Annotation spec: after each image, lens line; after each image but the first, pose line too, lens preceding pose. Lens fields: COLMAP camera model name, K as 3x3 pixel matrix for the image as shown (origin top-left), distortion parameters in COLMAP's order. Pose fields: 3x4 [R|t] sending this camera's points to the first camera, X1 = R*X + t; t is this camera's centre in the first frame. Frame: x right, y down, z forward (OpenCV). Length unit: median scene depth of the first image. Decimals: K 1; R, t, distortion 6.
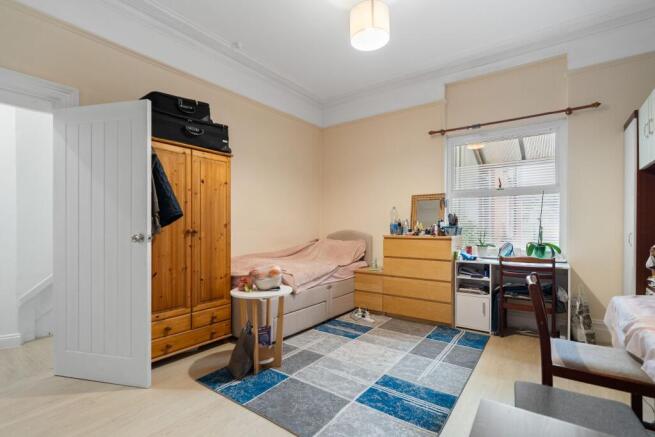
lens RADIAL K [[303.7, 0, 323.9], [0, 303.7, 227.6], [0, 0, 1]] dist [-0.004765, 0.000789]
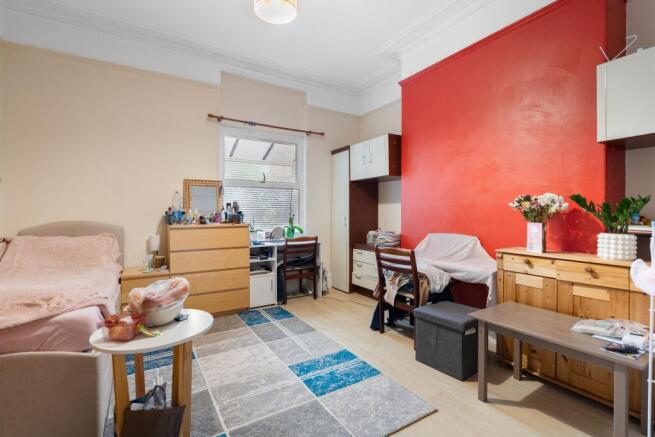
lens RADIAL K [[303.7, 0, 322.3], [0, 303.7, 215.1], [0, 0, 1]] dist [-0.004765, 0.000789]
pose [[0.379349, -0.007753, 0.925221, -0.502328], [0.007806, 0.999956, 0.005179, -0.004675], [-0.925221, 0.005258, 0.379393, 0.403703]]
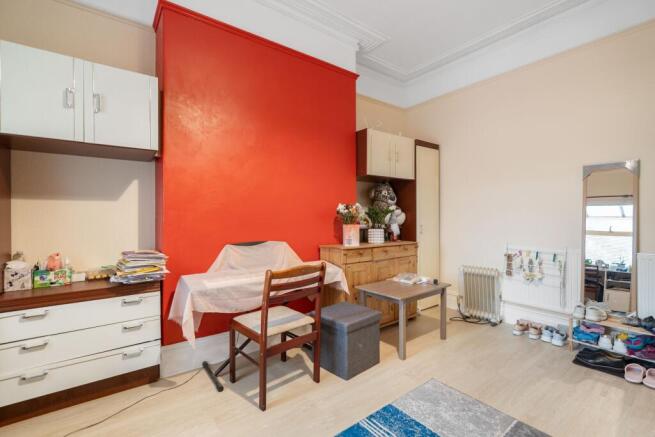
lens RADIAL K [[303.7, 0, 323.4], [0, 303.7, 216.0], [0, 0, 1]] dist [-0.004765, 0.000789]
pose [[-0.964843, -0.006501, 0.262748, 0.177296], [-0.002883, 0.999896, 0.014155, -0.019072], [-0.262812, 0.012900, -0.964761, 1.170675]]
